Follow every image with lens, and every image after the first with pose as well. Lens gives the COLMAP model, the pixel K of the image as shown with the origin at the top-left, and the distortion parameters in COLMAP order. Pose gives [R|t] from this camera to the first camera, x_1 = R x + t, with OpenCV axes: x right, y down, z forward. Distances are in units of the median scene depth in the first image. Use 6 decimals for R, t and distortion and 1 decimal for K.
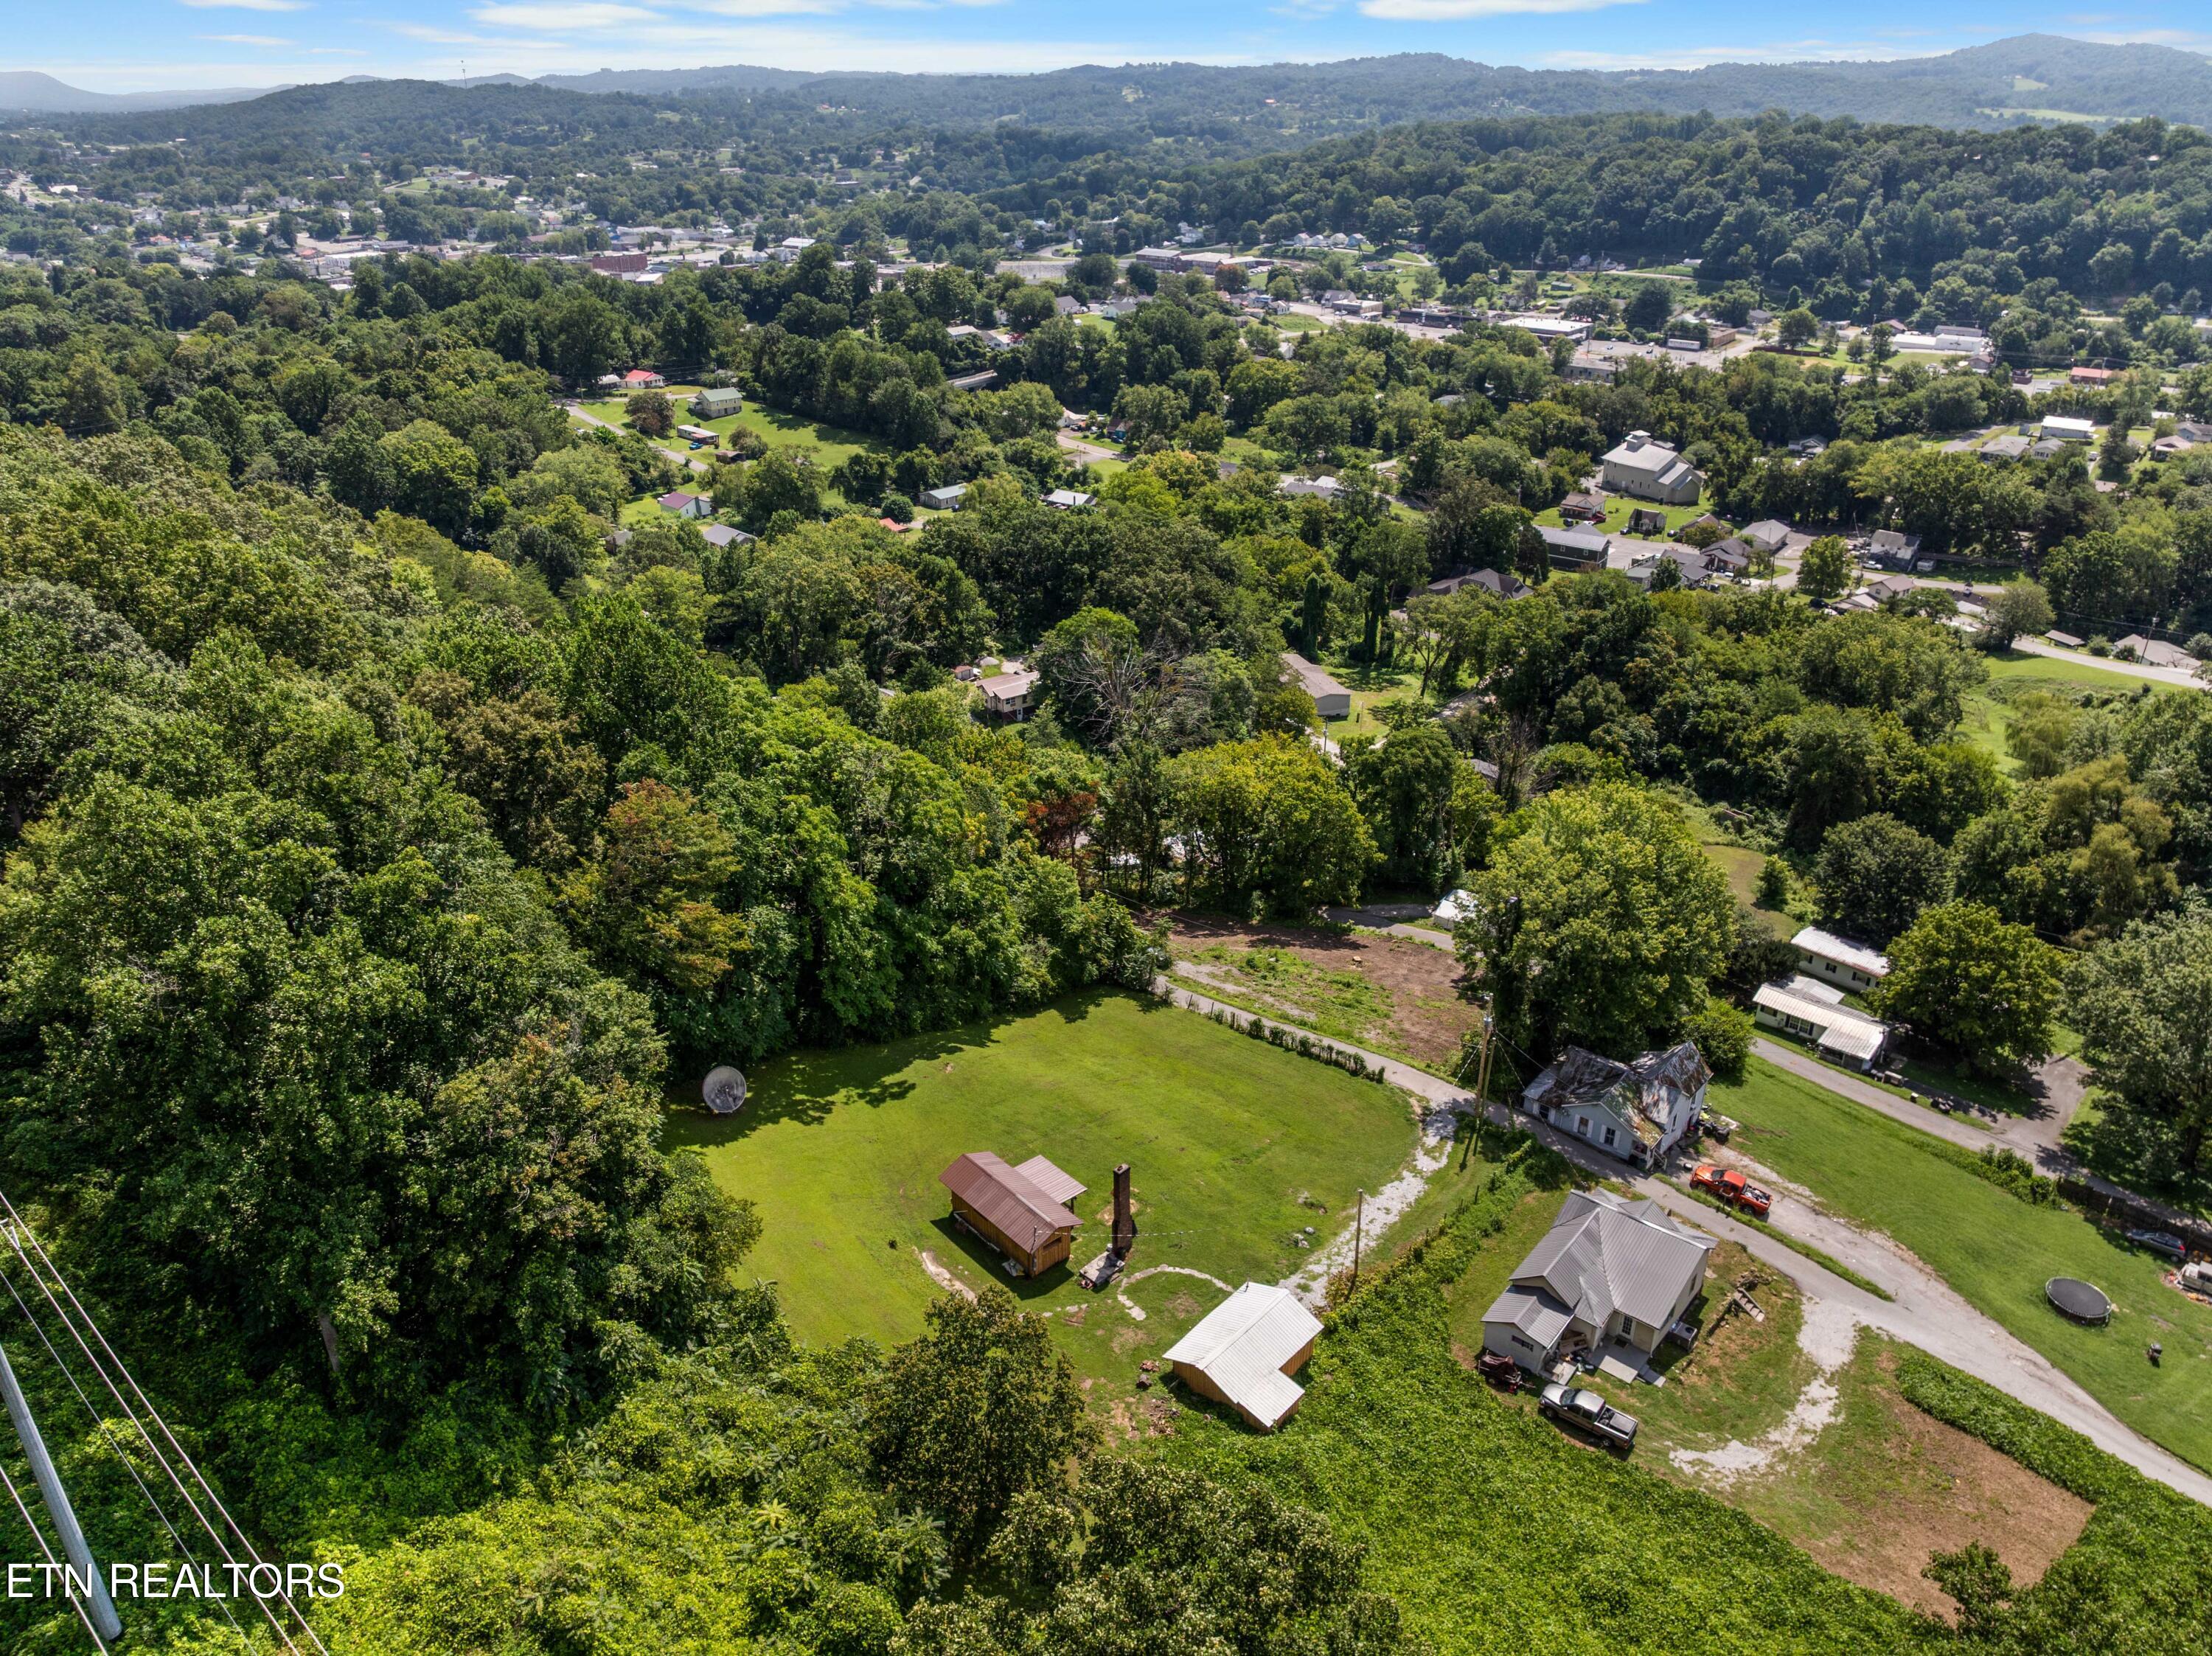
lens RADIAL K [[1556.5, 0, 1111.3], [0, 1556.5, 827.2], [0, 0, 1]] dist [-0.035612, -0.008440]
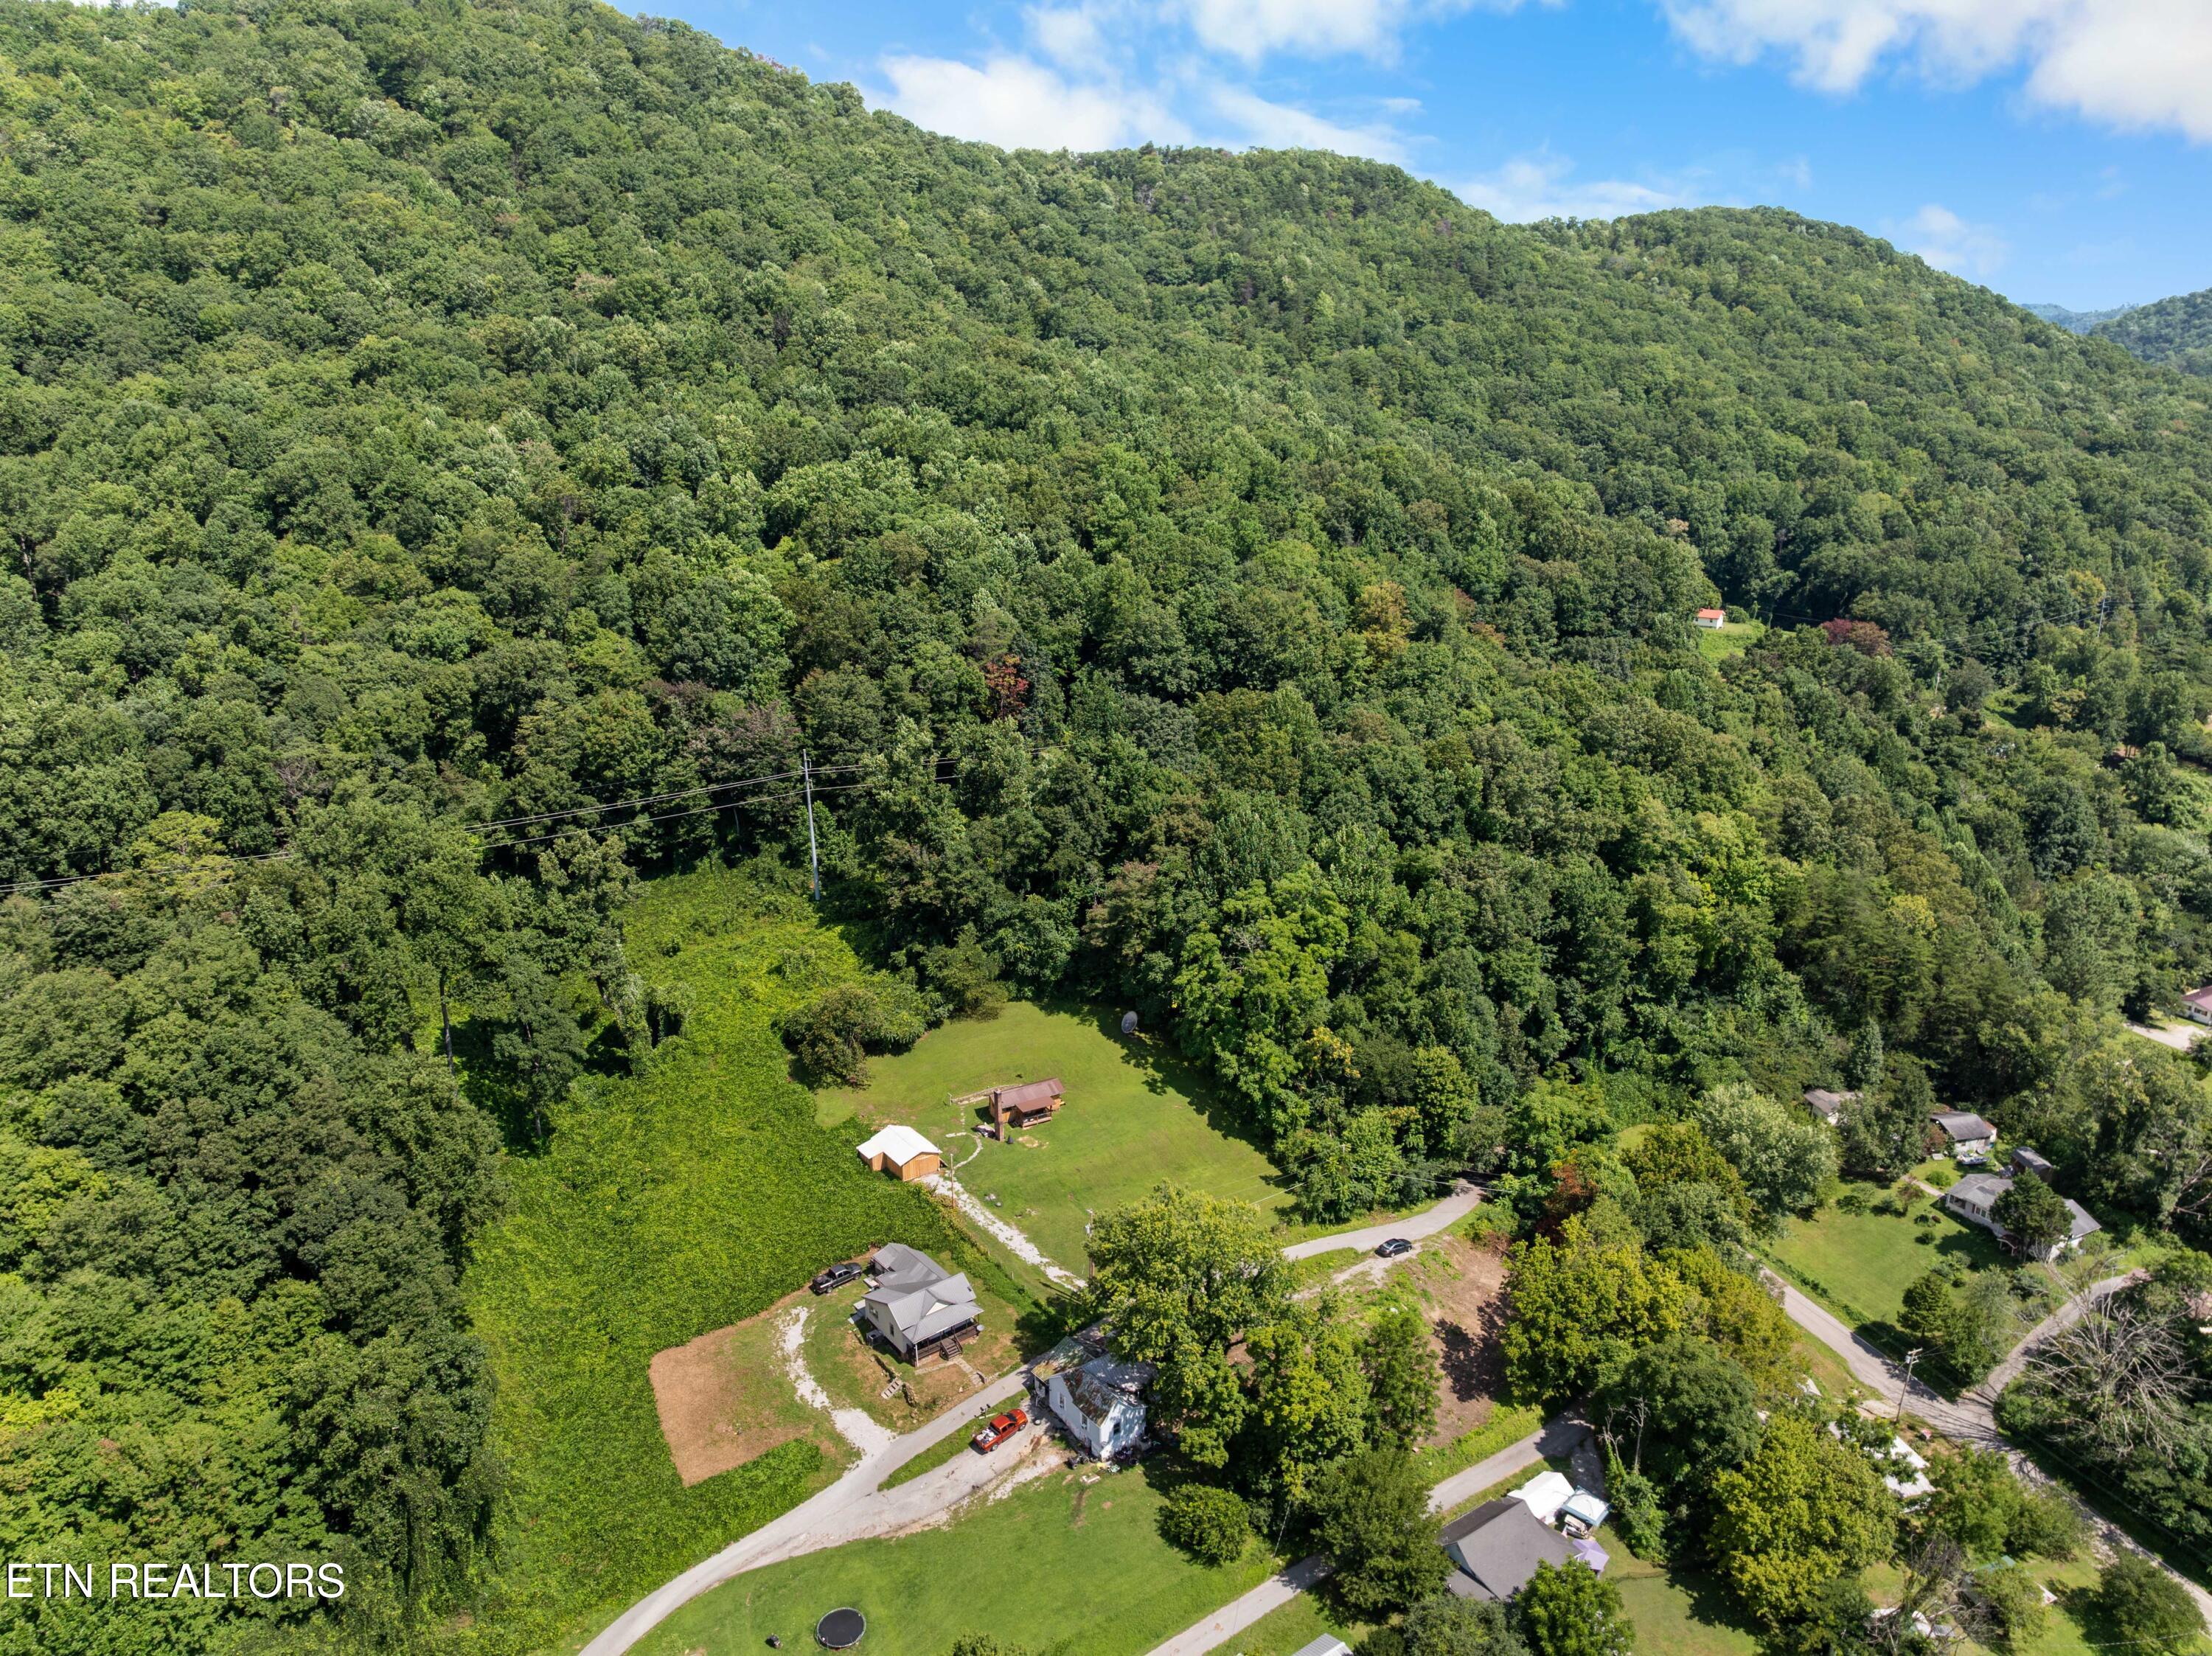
lens RADIAL K [[1583.5, 0, 1110.1], [0, 1583.5, 783.9], [0, 0, 1]] dist [-0.032759, -0.004073]
pose [[-0.217065, 0.268650, -0.938461, 0.783257], [-0.422404, 0.840864, 0.338413, -0.379376], [0.880033, 0.469867, -0.069043, 0.479269]]
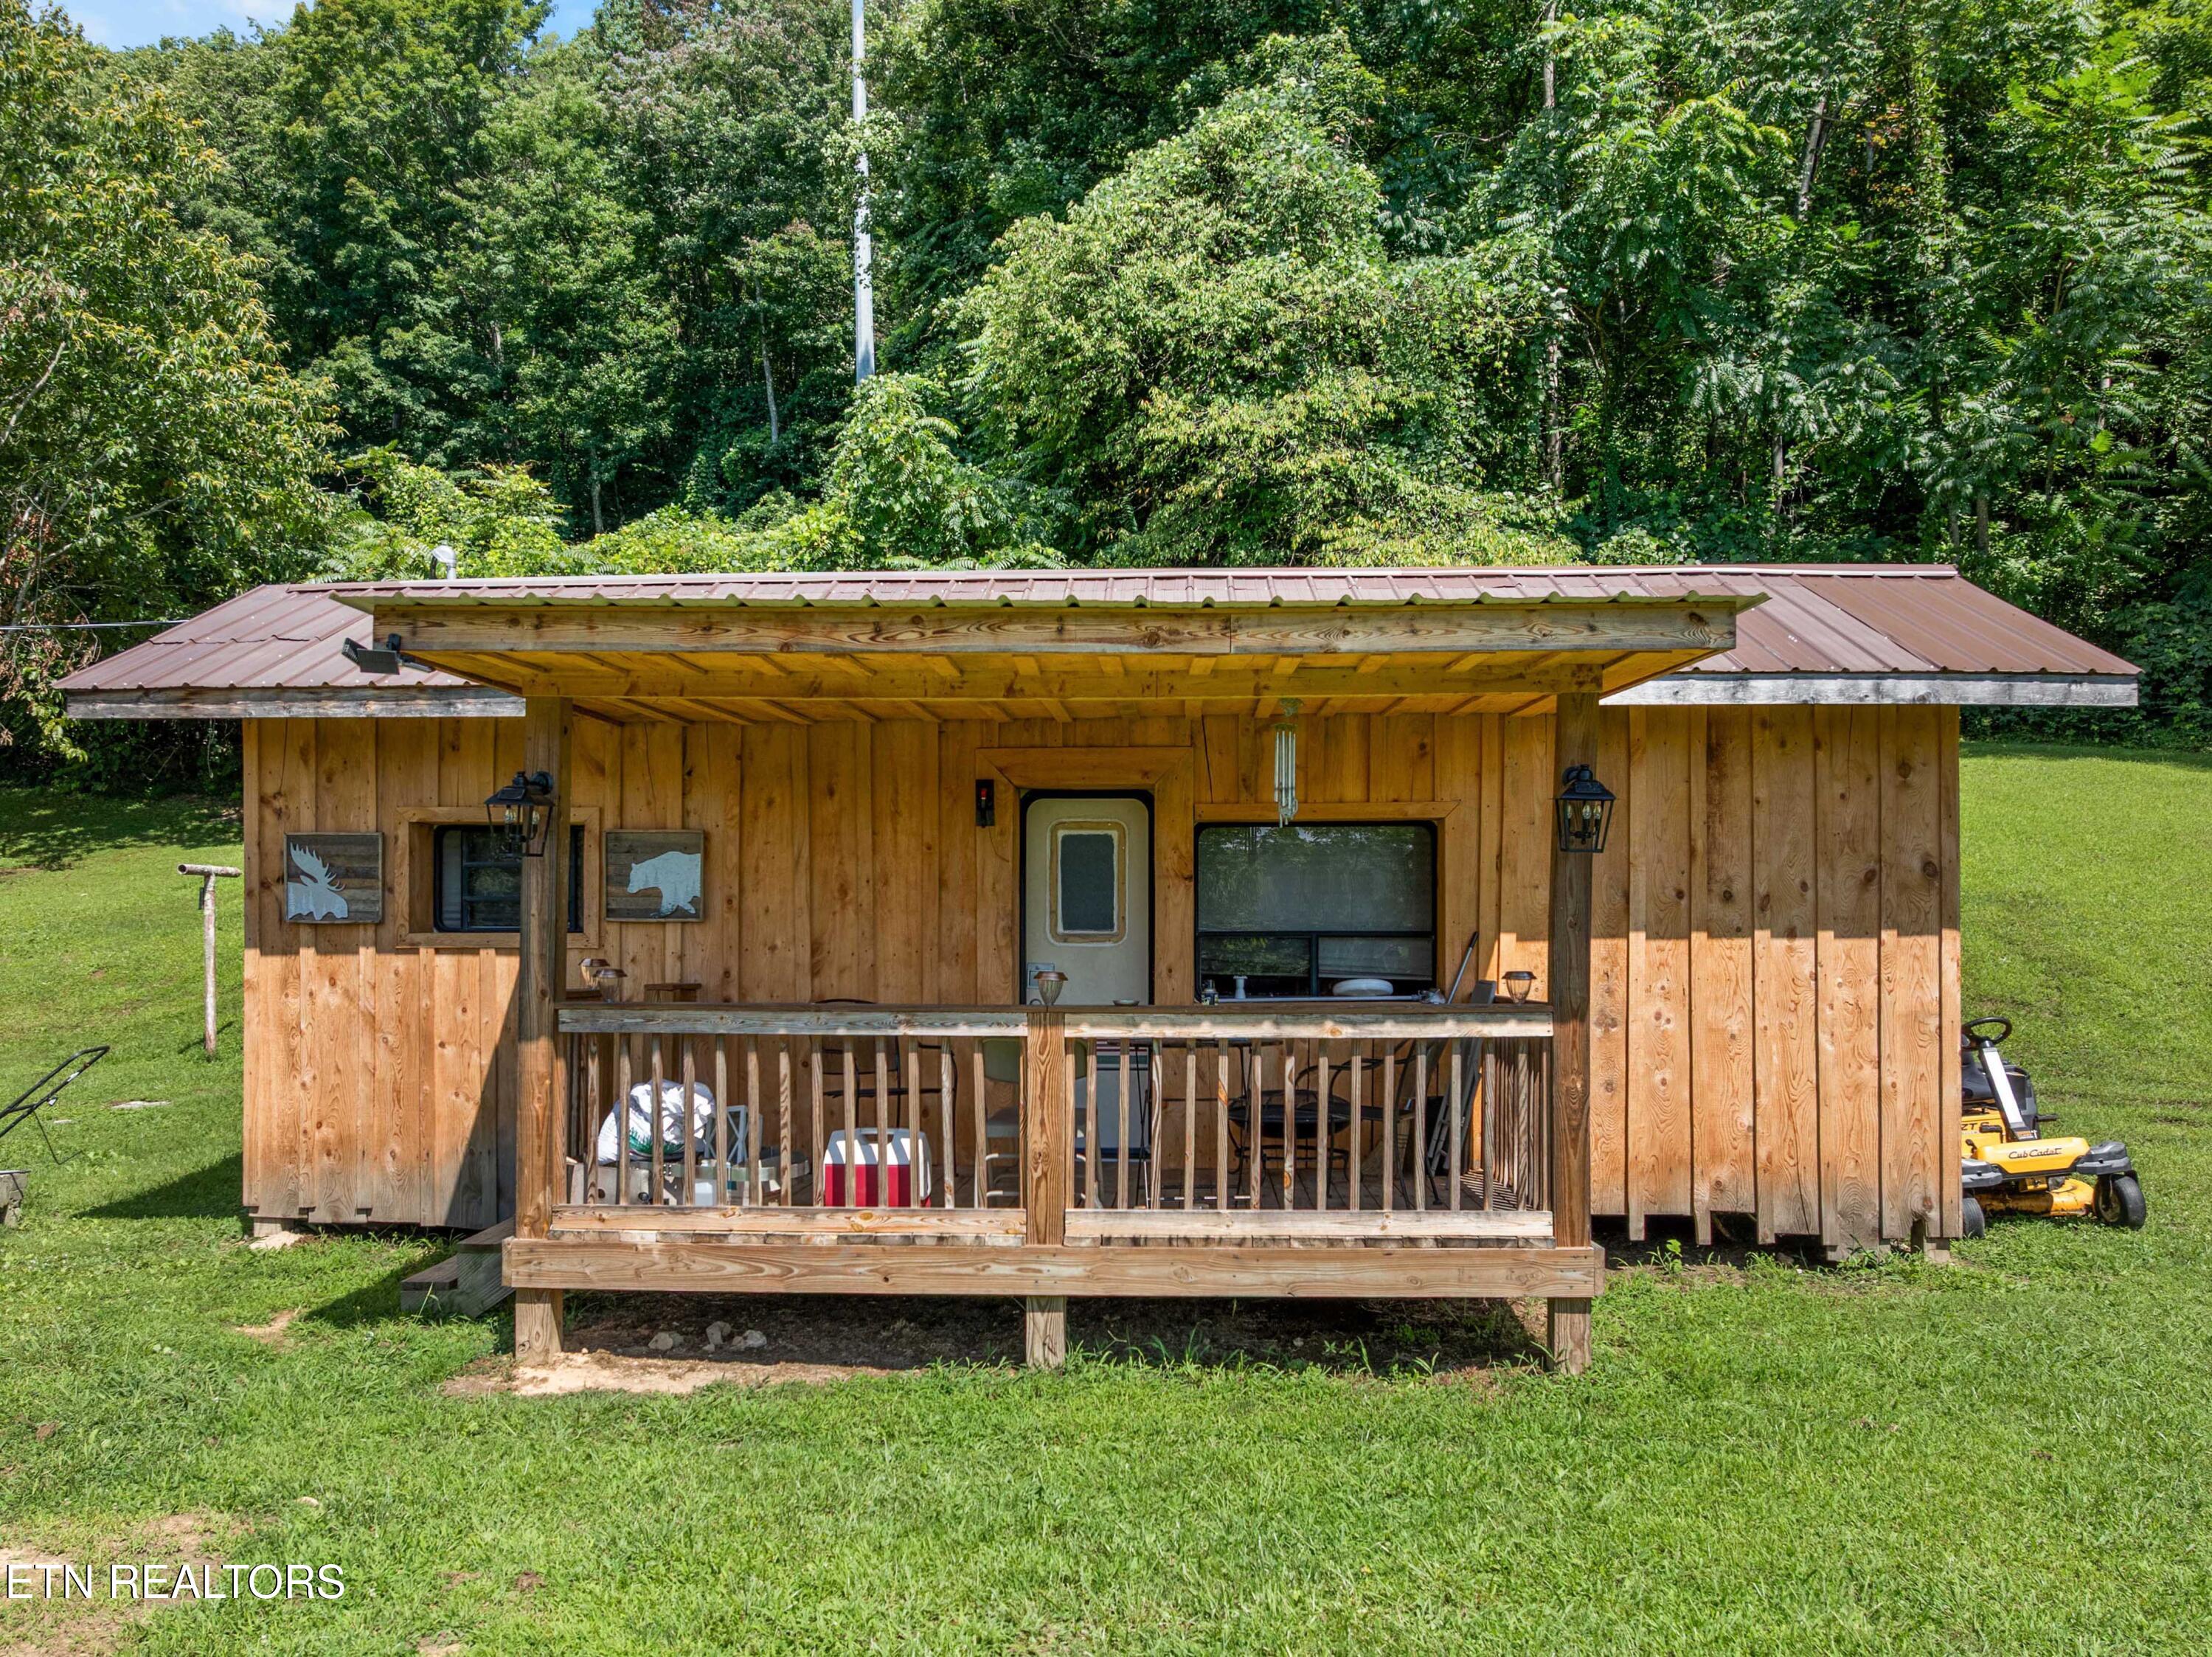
lens RADIAL K [[1876.1, 0, 1105.3], [0, 1876.1, 911.7], [0, 0, 1]] dist [-0.039218, -0.006873]
pose [[-0.694587, -0.011967, -0.719309, 0.005179], [-0.314091, 0.904578, 0.288247, 0.099727], [0.647221, 0.426141, -0.632067, 0.489172]]
